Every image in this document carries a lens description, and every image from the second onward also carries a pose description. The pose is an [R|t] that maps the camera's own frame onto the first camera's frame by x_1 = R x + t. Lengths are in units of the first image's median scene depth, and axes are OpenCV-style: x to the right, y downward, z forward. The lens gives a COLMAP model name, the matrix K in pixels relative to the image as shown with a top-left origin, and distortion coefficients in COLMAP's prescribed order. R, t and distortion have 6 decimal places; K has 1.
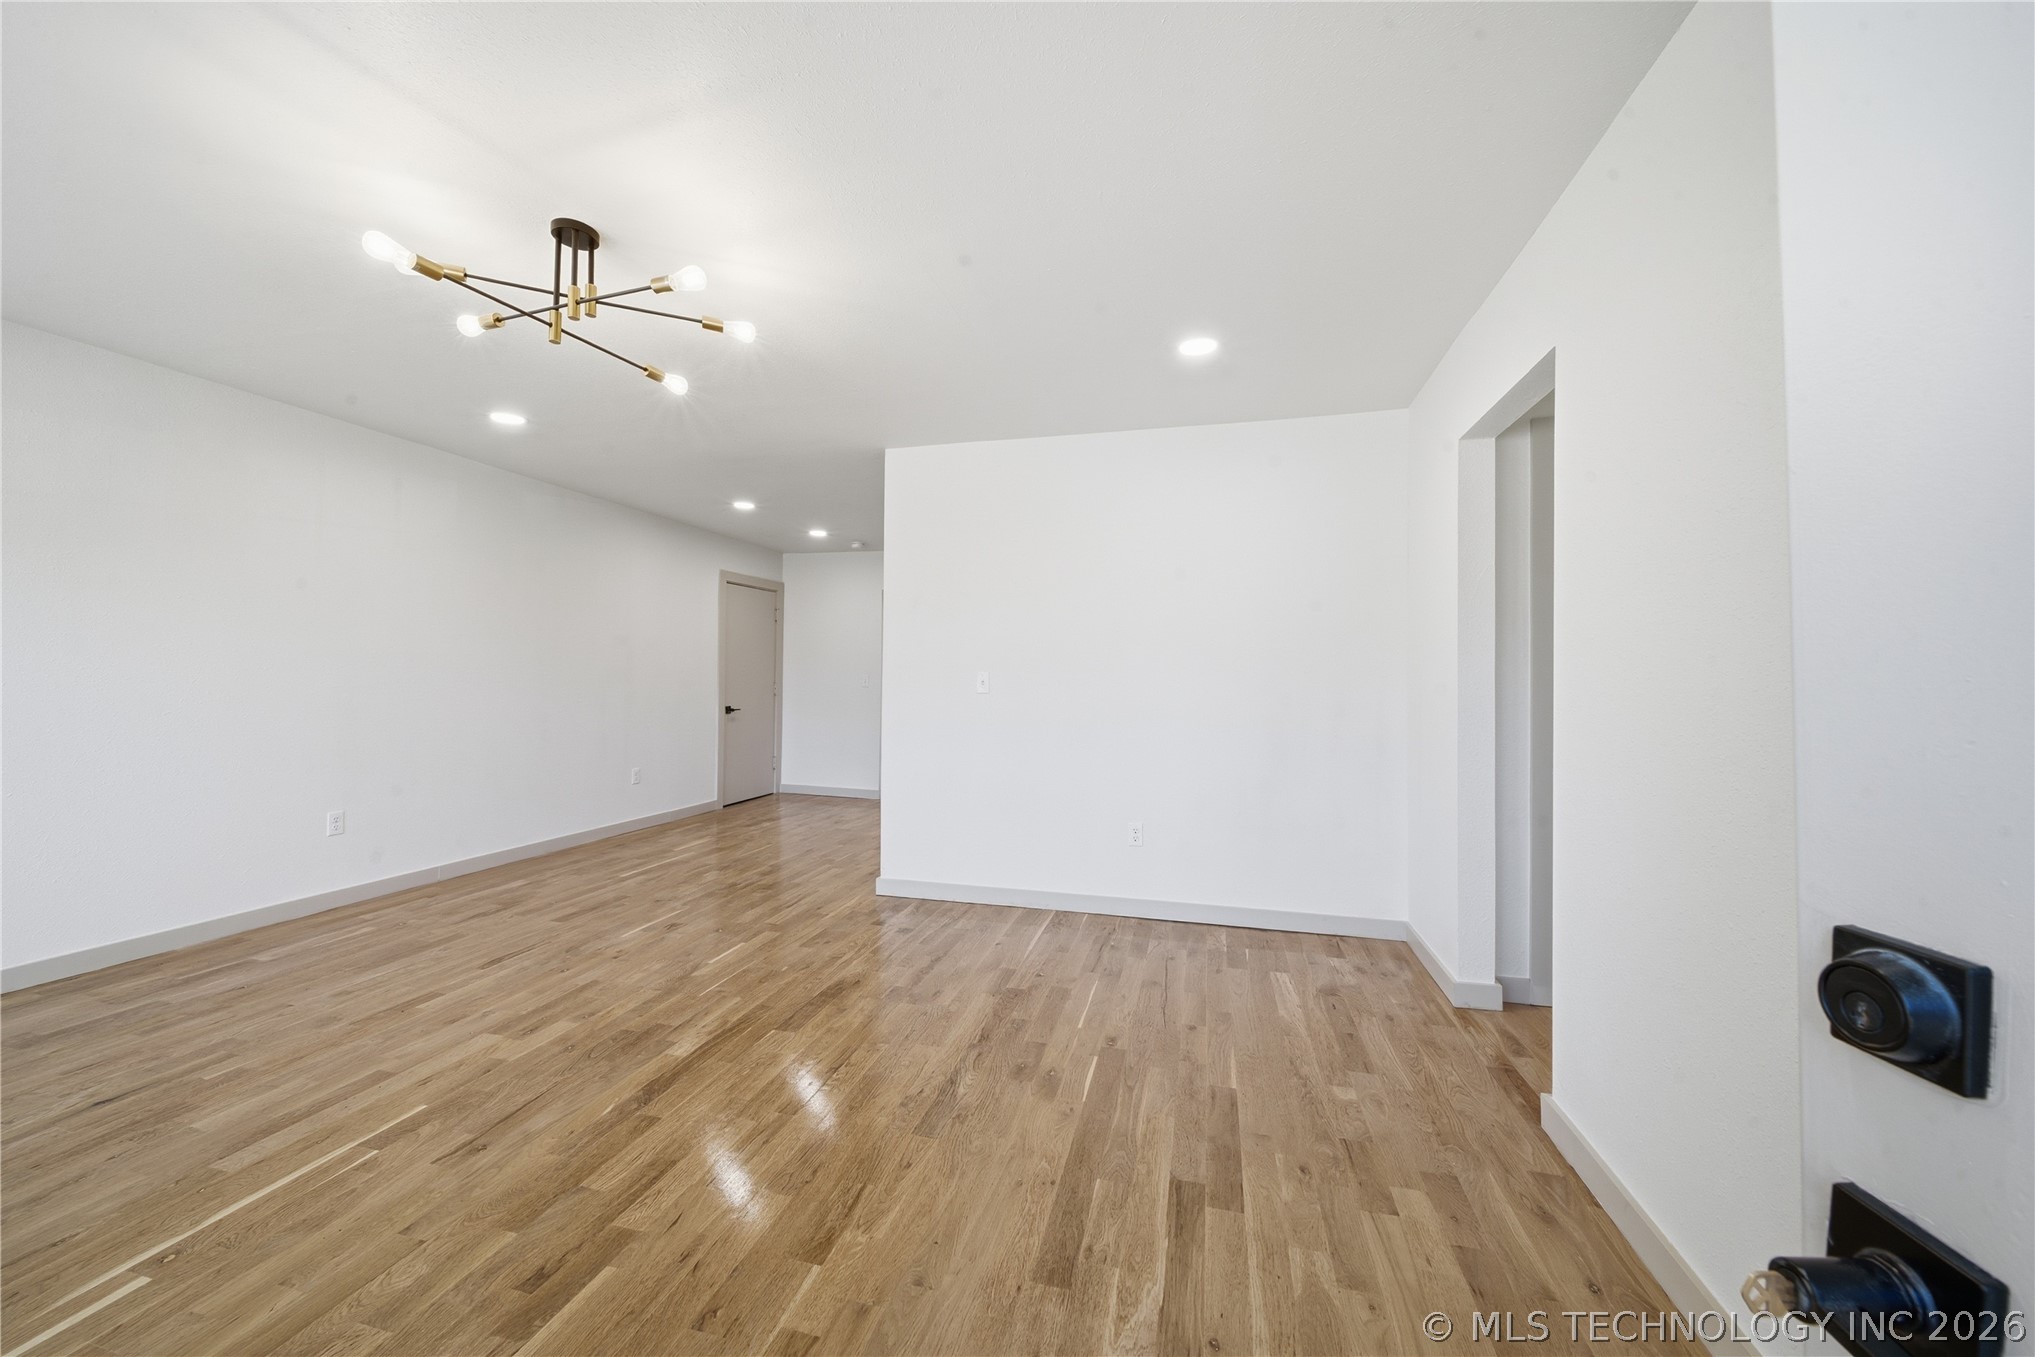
lens RADIAL K [[717.4, 0, 1019.5], [0, 717.4, 679.9], [0, 0, 1]] dist [-0.005609, 0.000001]
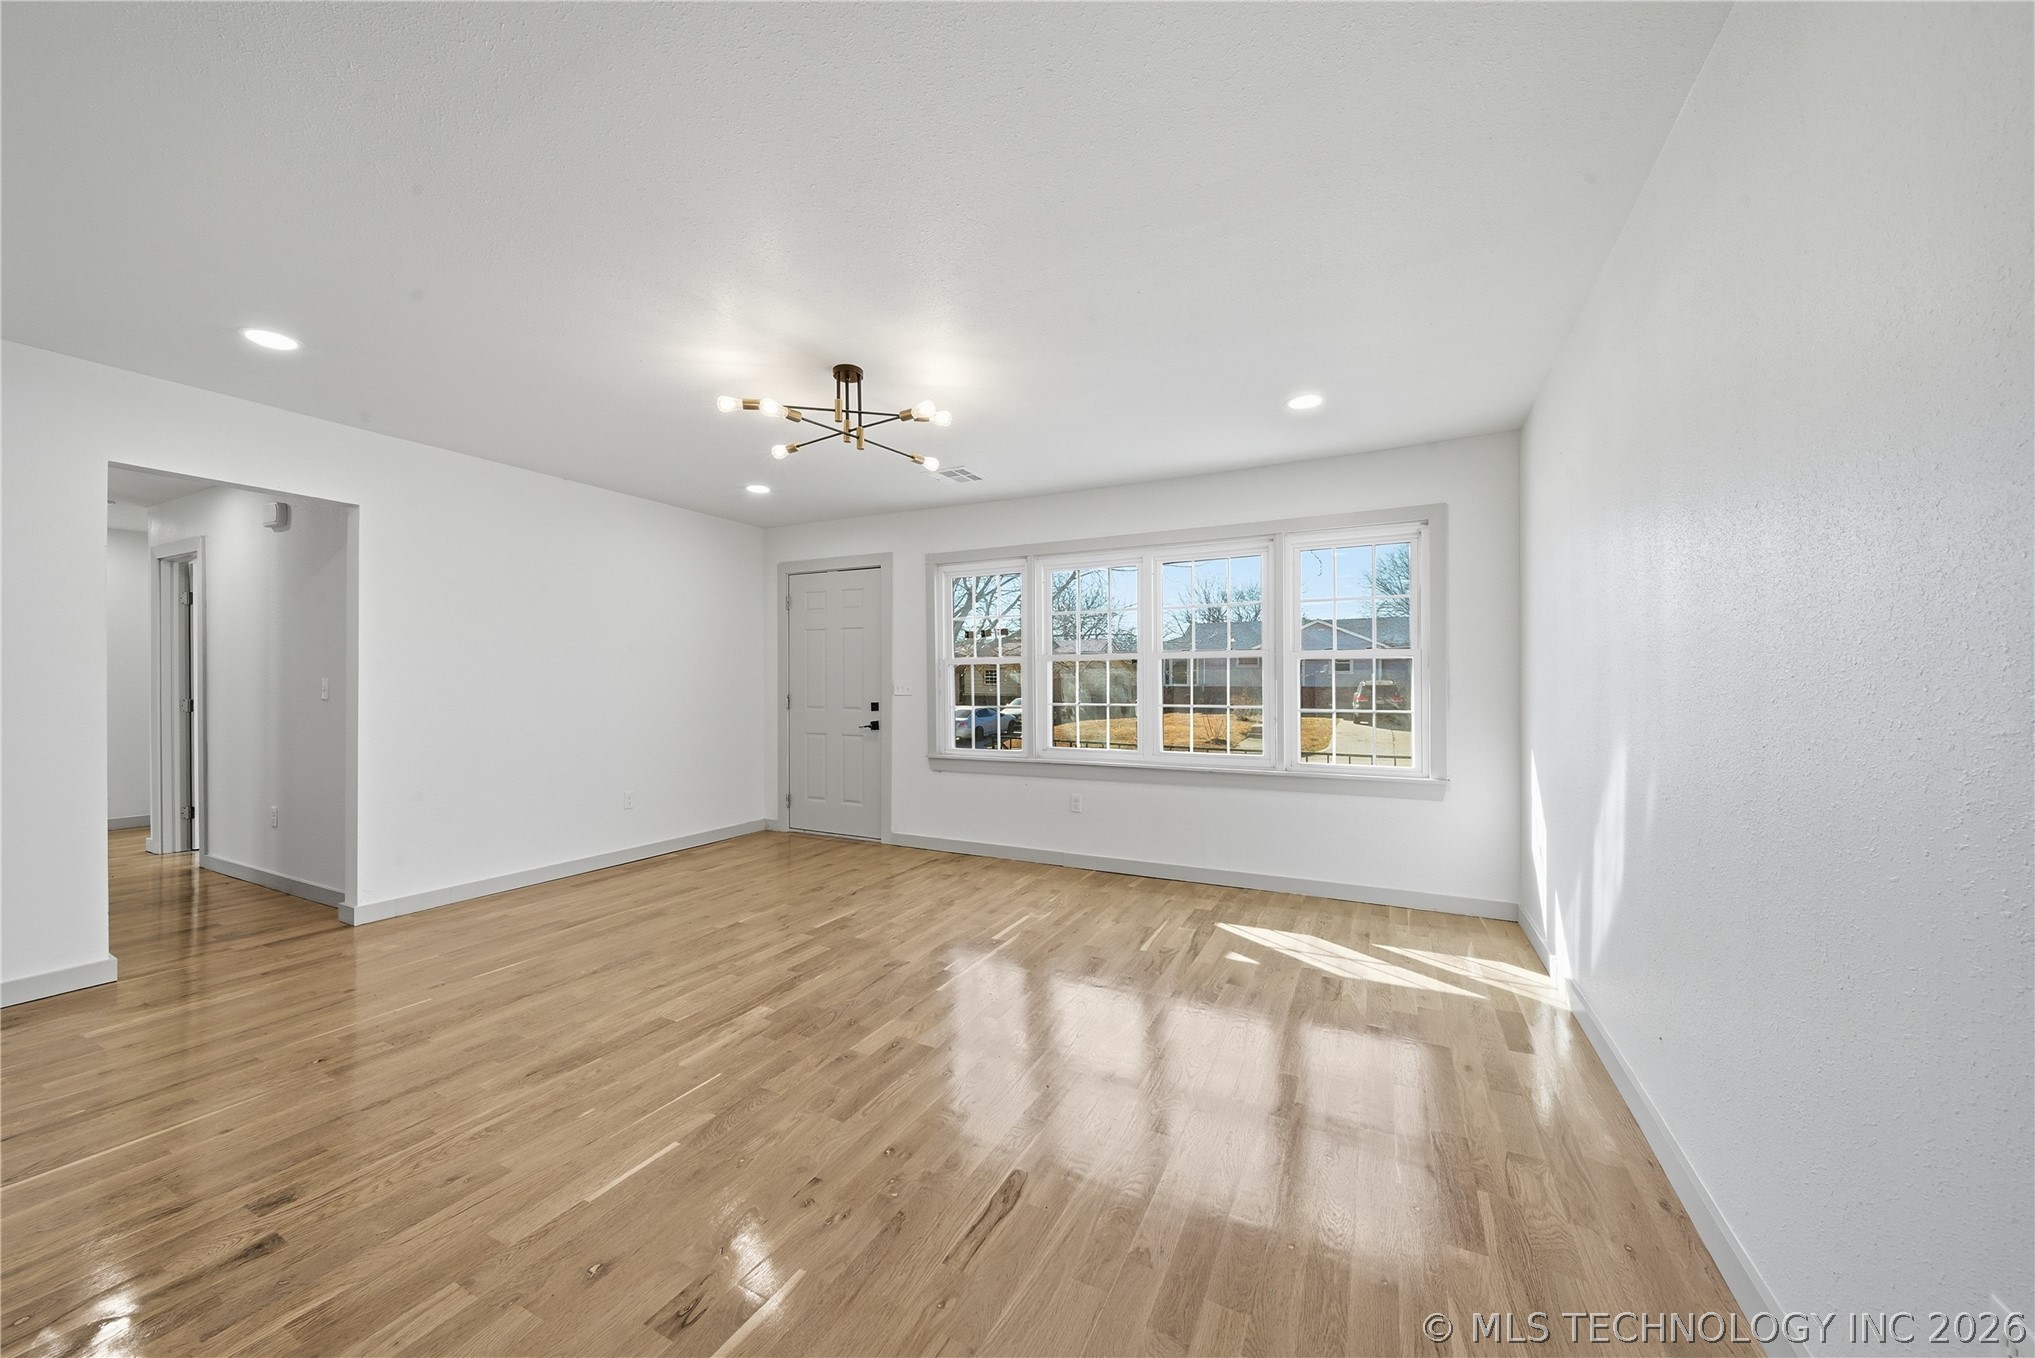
lens RADIAL K [[745.4, 0, 1042.0], [0, 745.4, 674.8], [0, 0, 1]] dist [-0.001146, -0.000015]
pose [[-0.977061, -0.006729, 0.212855, -1.075625], [-0.008858, 0.999920, -0.009051, -0.012669], [-0.212777, -0.010729, -0.977042, 1.922527]]
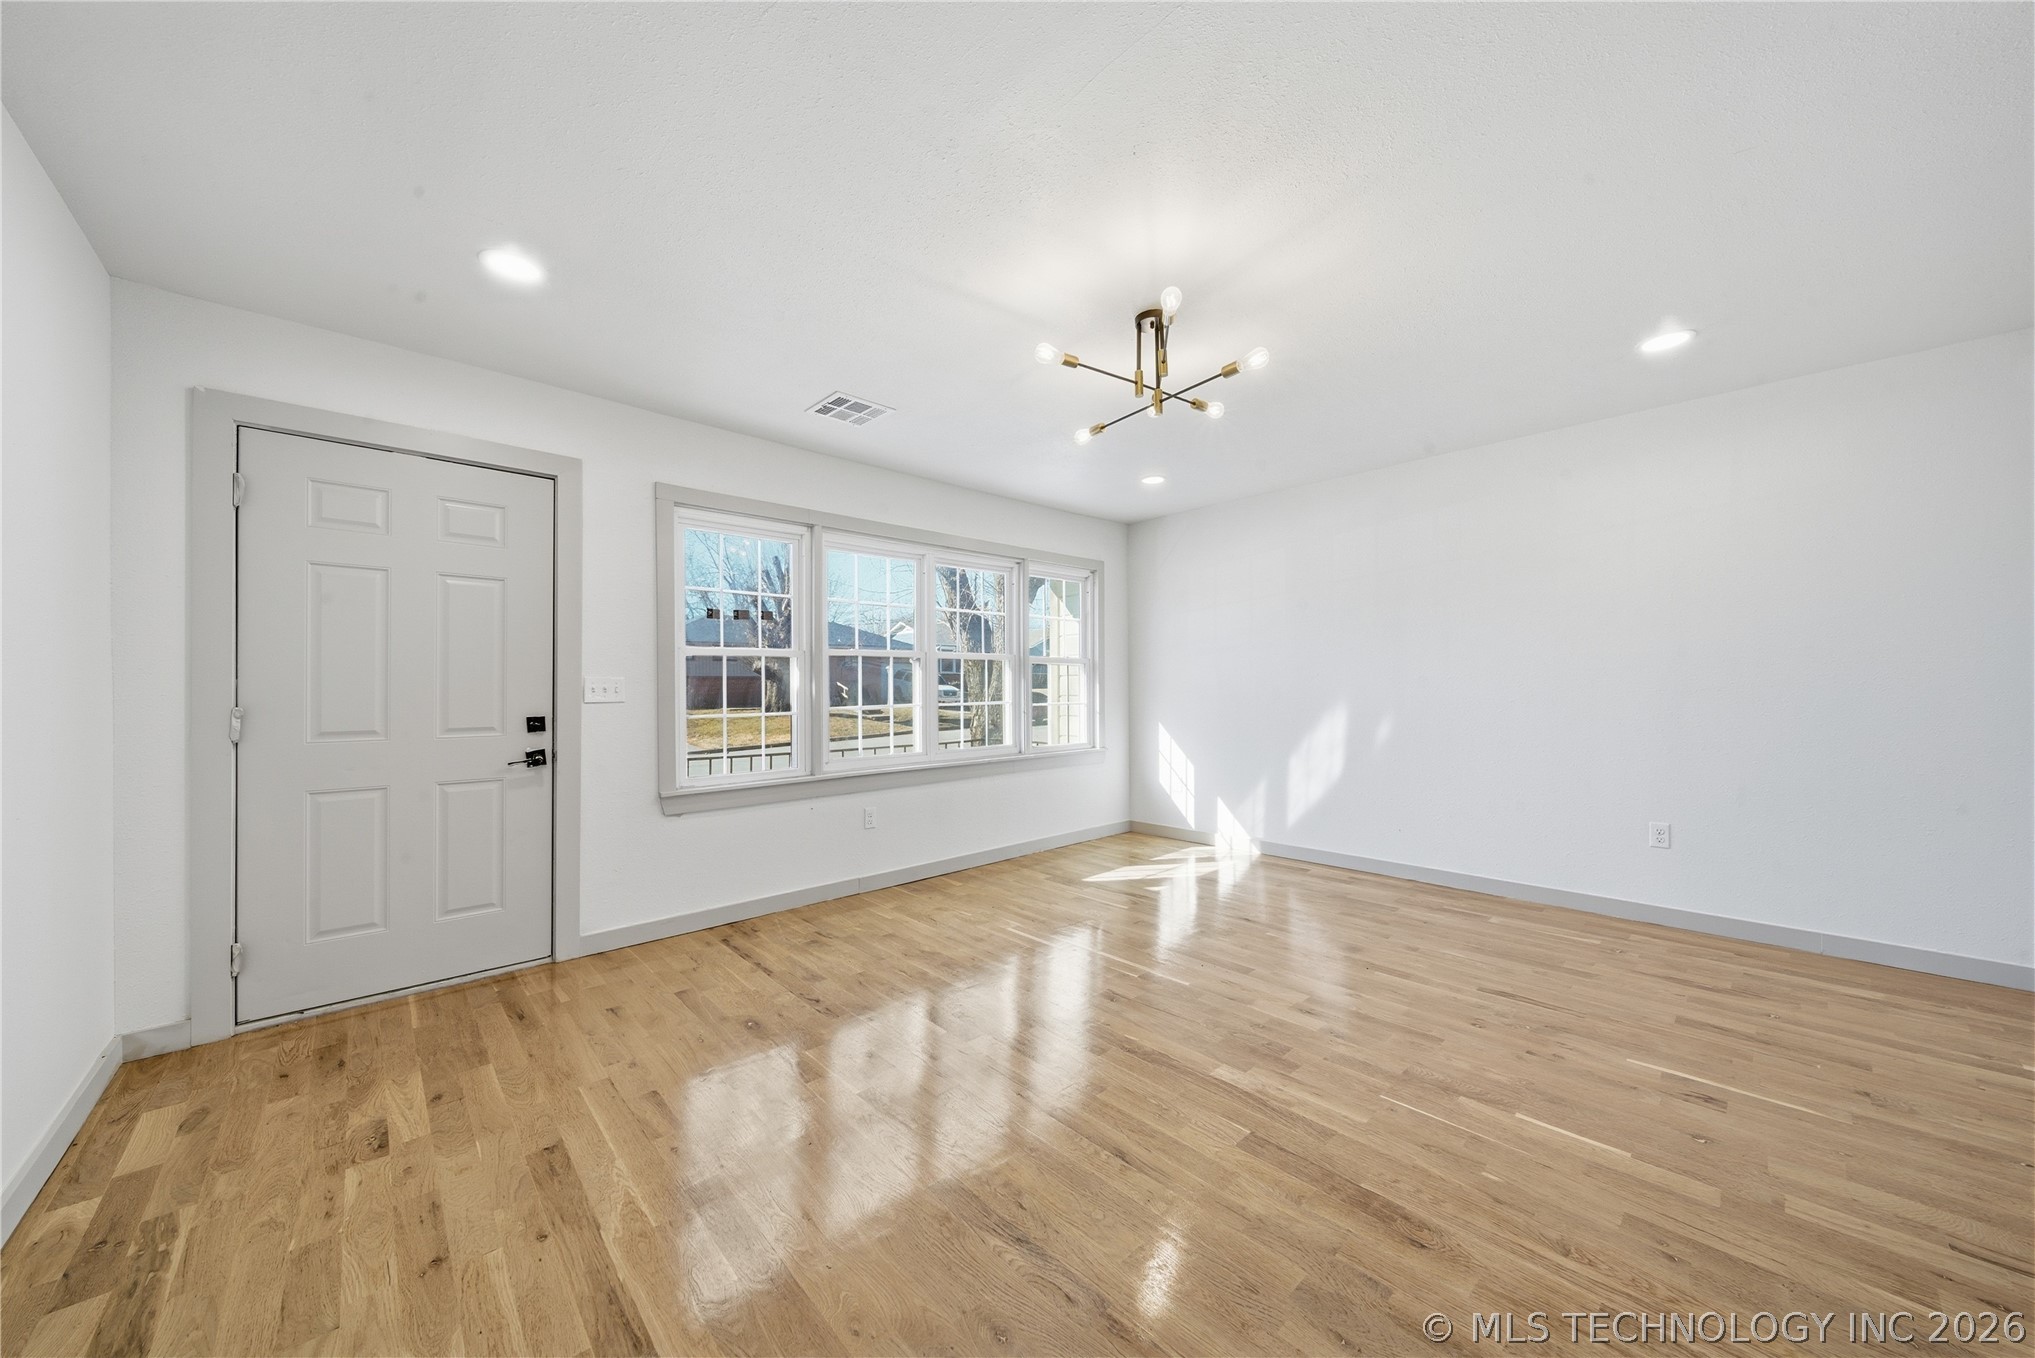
lens RADIAL K [[717.4, 0, 1019.5], [0, 717.4, 680.4], [0, 0, 1]] dist [-0.005609, 0.000001]
pose [[-0.537306, -0.010869, -0.843318, 0.439878], [0.002482, 0.999892, -0.014468, 0.011828], [0.843384, -0.009867, -0.537221, 1.189056]]
